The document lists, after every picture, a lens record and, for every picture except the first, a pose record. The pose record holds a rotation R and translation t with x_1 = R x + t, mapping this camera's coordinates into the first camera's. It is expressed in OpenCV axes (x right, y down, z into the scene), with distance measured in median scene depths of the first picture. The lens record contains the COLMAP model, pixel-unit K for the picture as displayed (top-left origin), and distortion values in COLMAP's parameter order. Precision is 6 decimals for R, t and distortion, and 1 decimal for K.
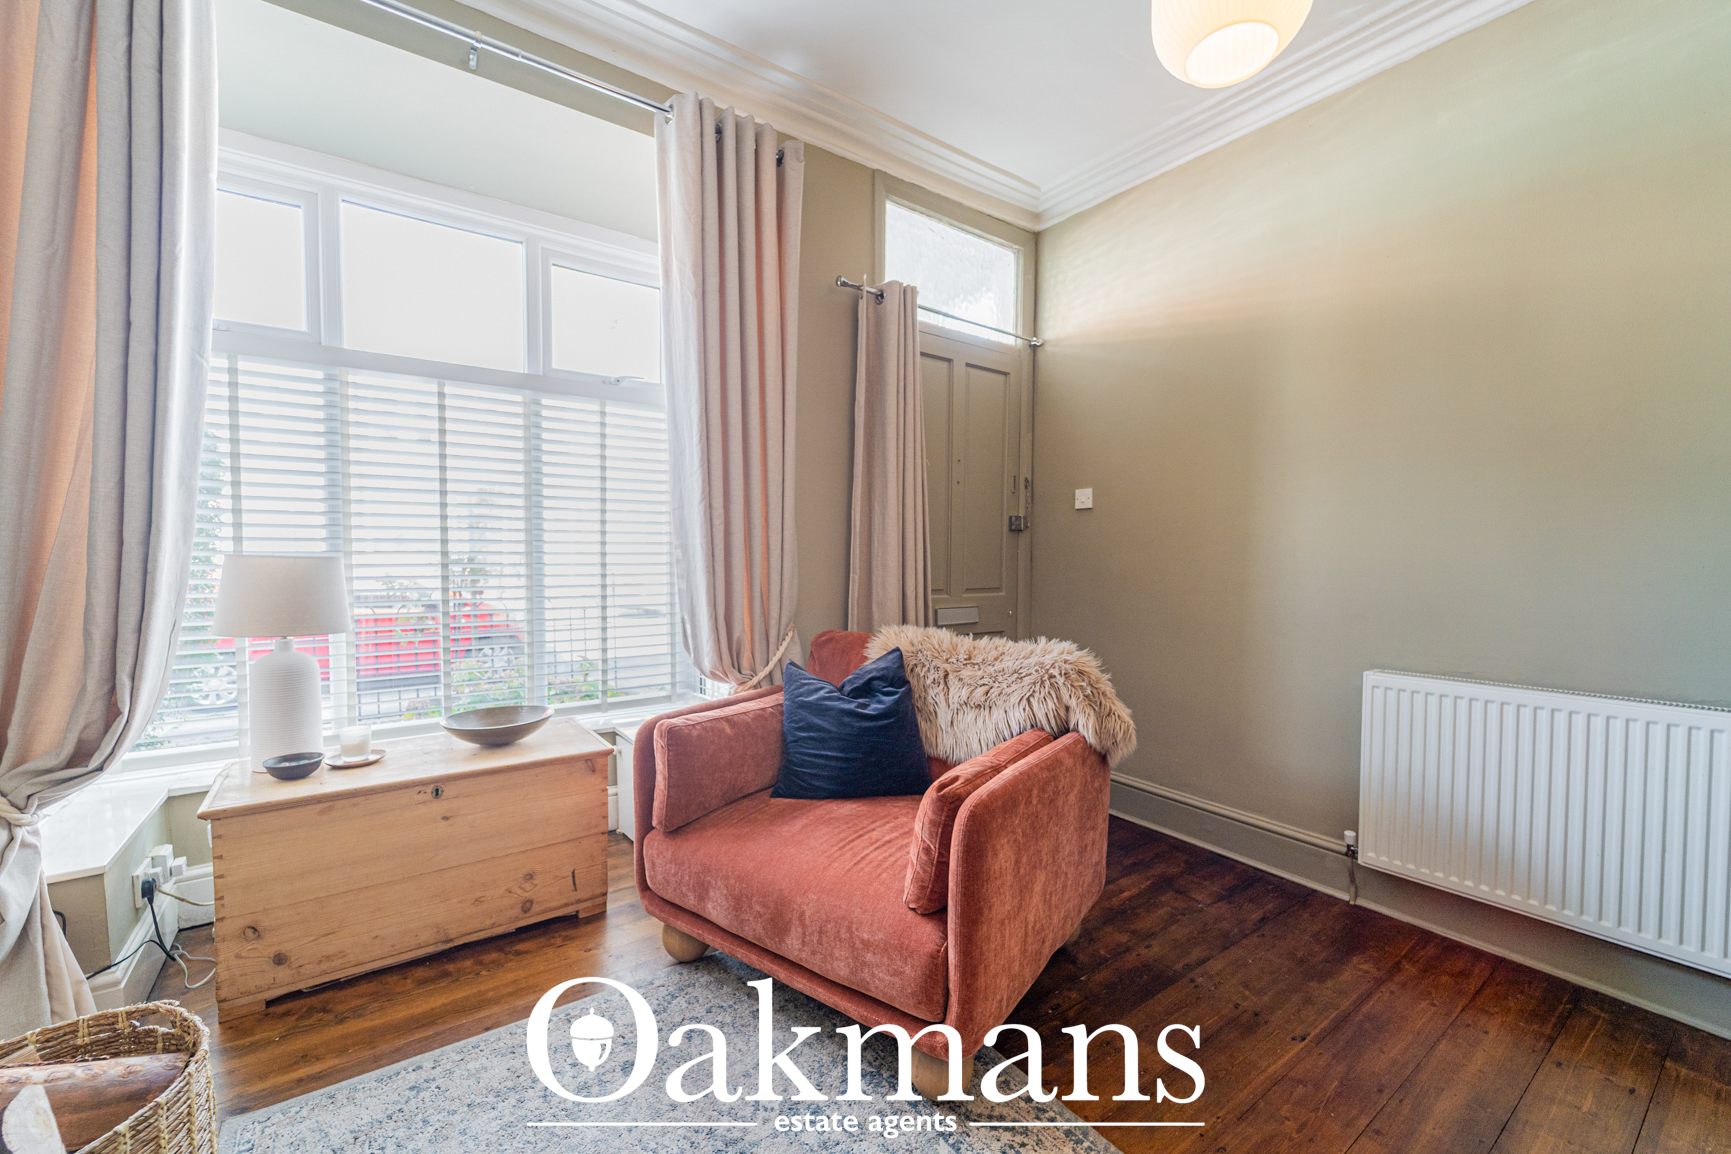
lens RADIAL K [[714.6, 0, 868.6], [0, 714.6, 579.3], [0, 0, 1]] dist [-0.002112, -0.000426]
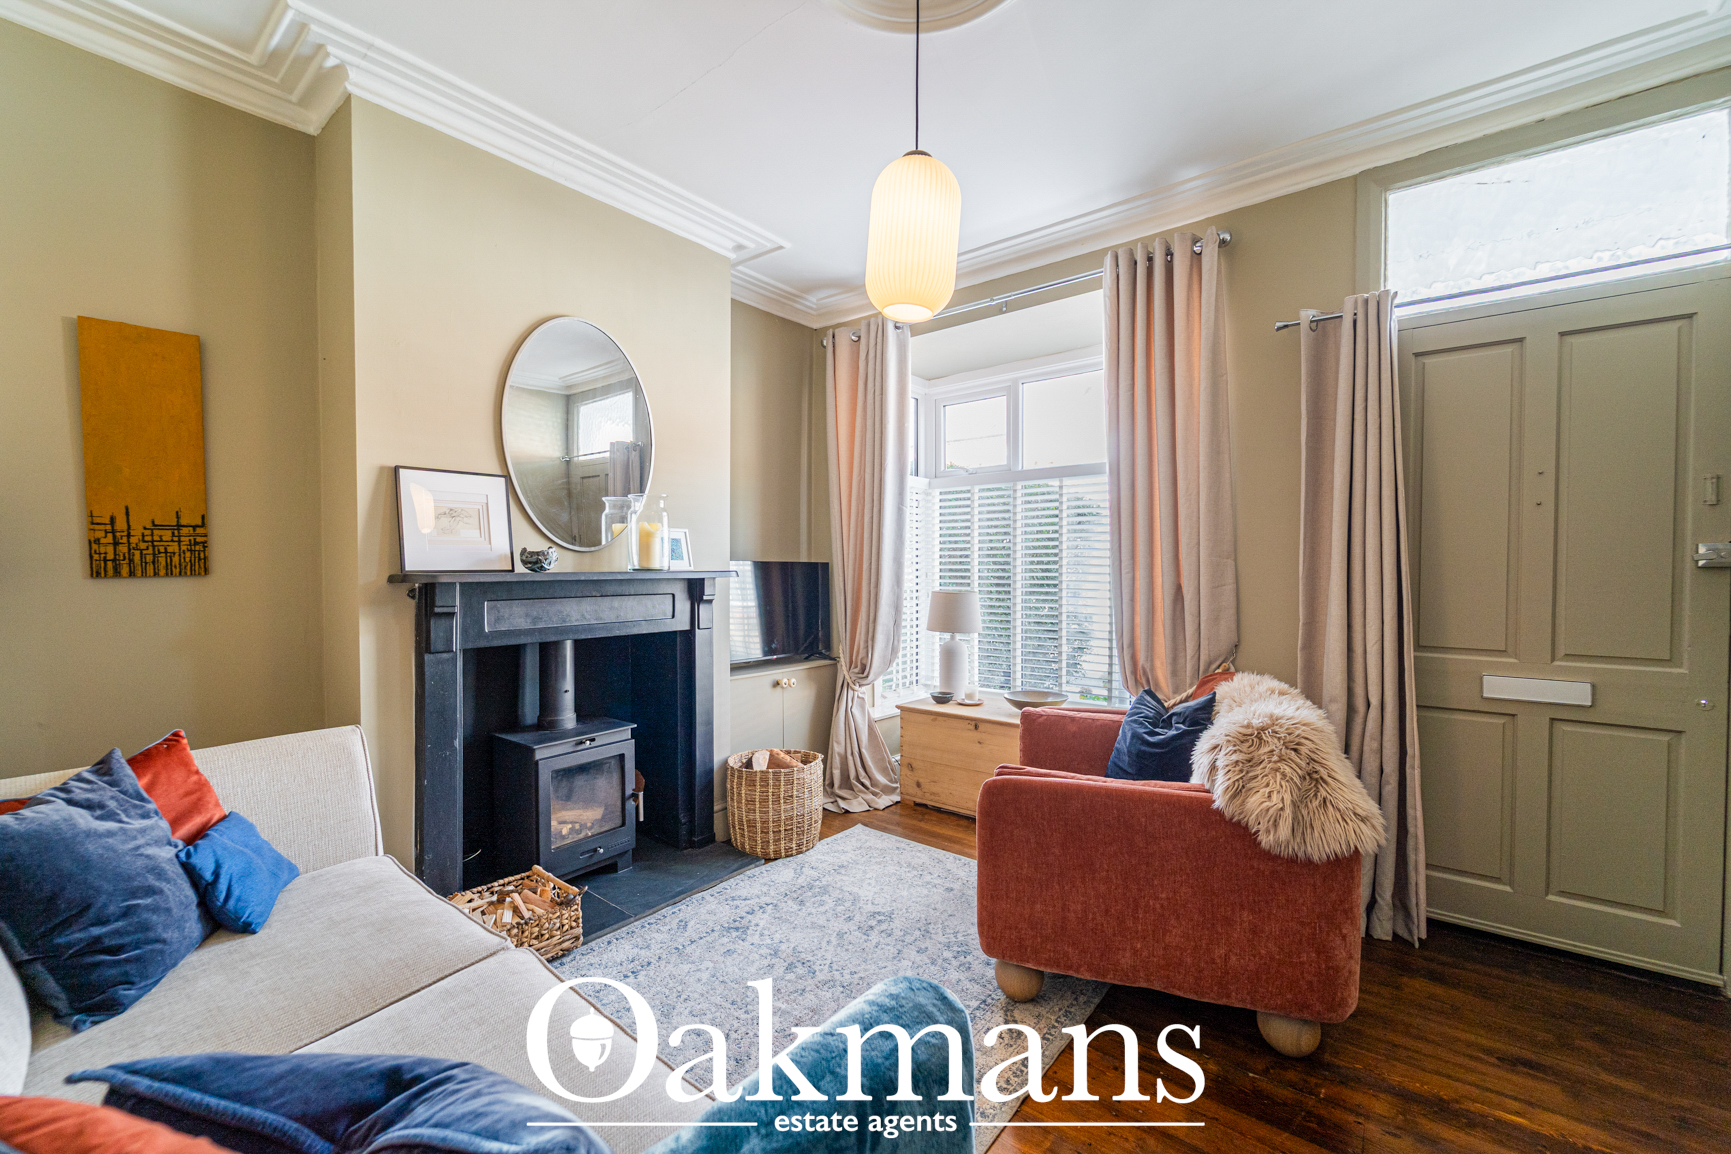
lens RADIAL K [[714.6, 0, 868.6], [0, 714.6, 579.3], [0, 0, 1]] dist [-0.002112, -0.000426]
pose [[0.252210, 0.008347, -0.967637, 0.957702], [-0.032732, 0.999464, 0.000090, -0.054905], [0.967119, 0.031650, 0.252348, 0.251123]]
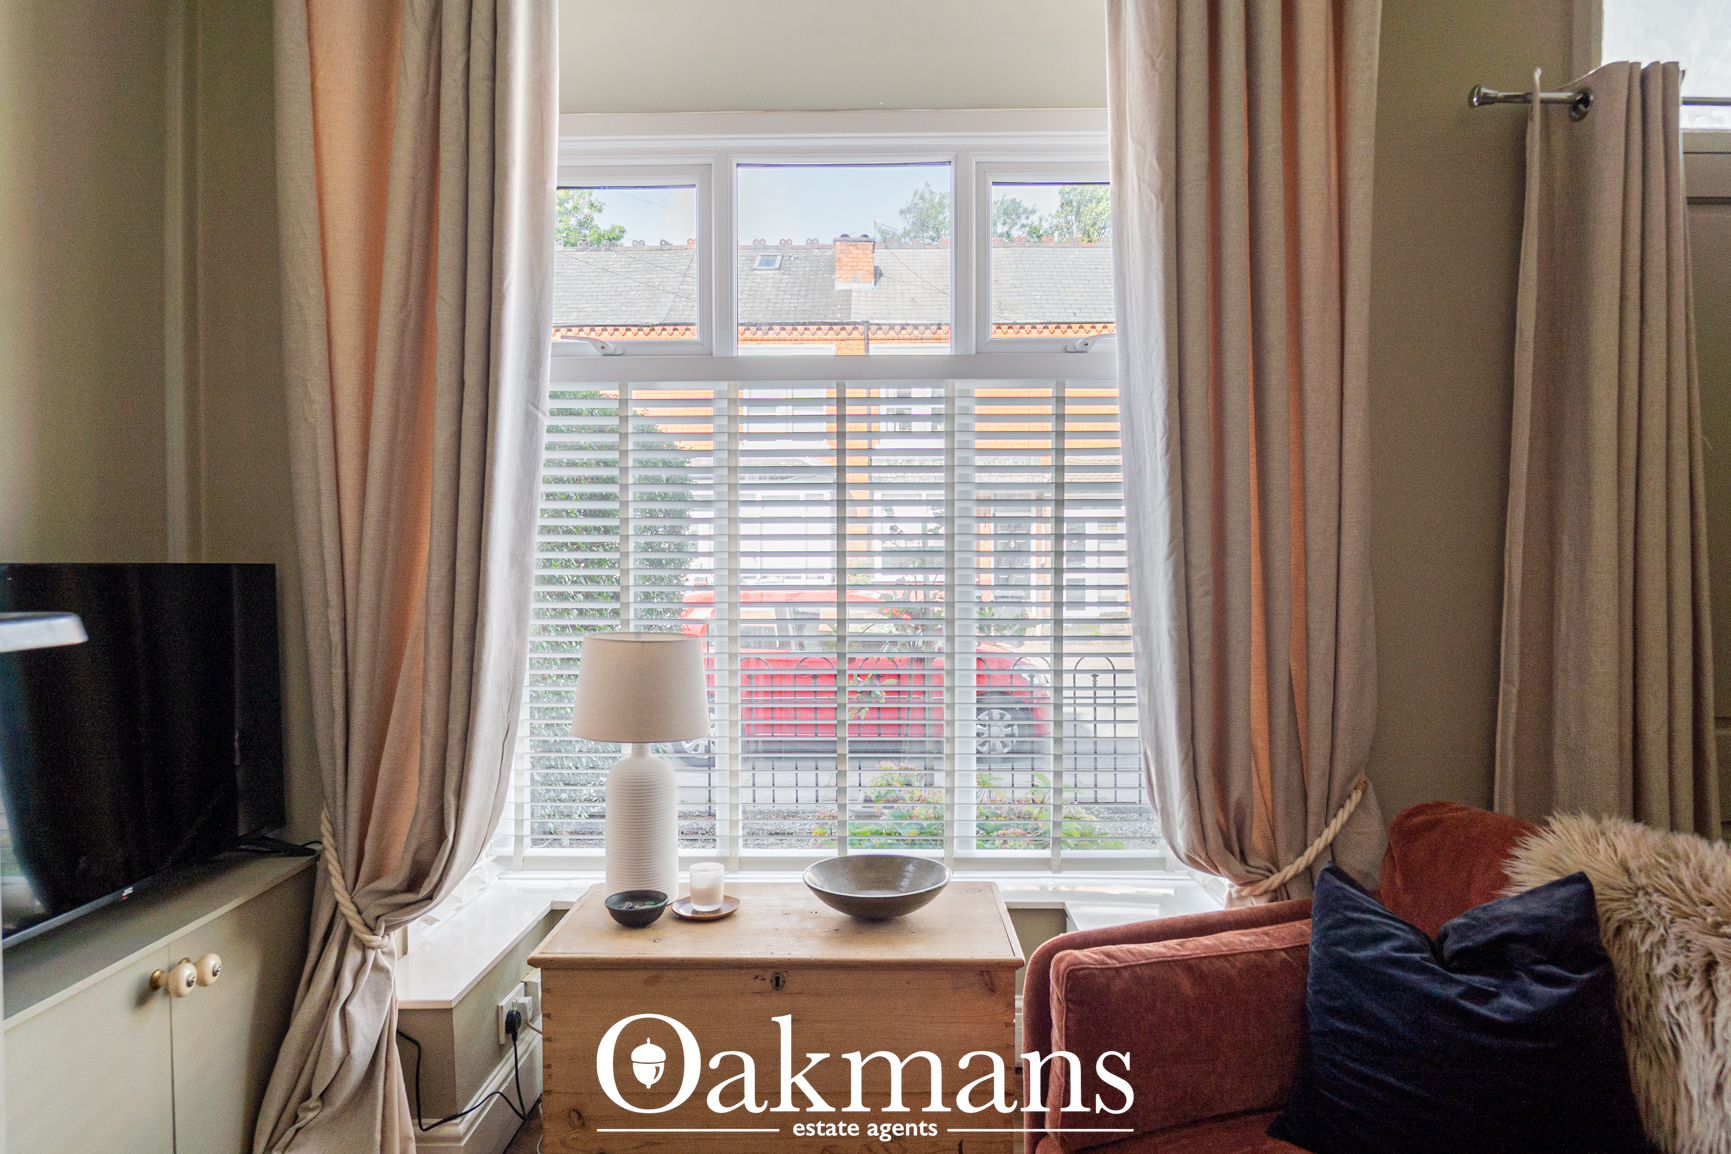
lens RADIAL K [[1079.4, 0, 865.0], [0, 1079.4, 583.1], [0, 0, 1]] dist [0.004804, -0.001385]
pose [[0.795251, 0.007707, -0.606232, 0.097307], [-0.016392, 0.999827, -0.008793, -0.078861], [0.606059, 0.016930, 0.795239, 0.180007]]
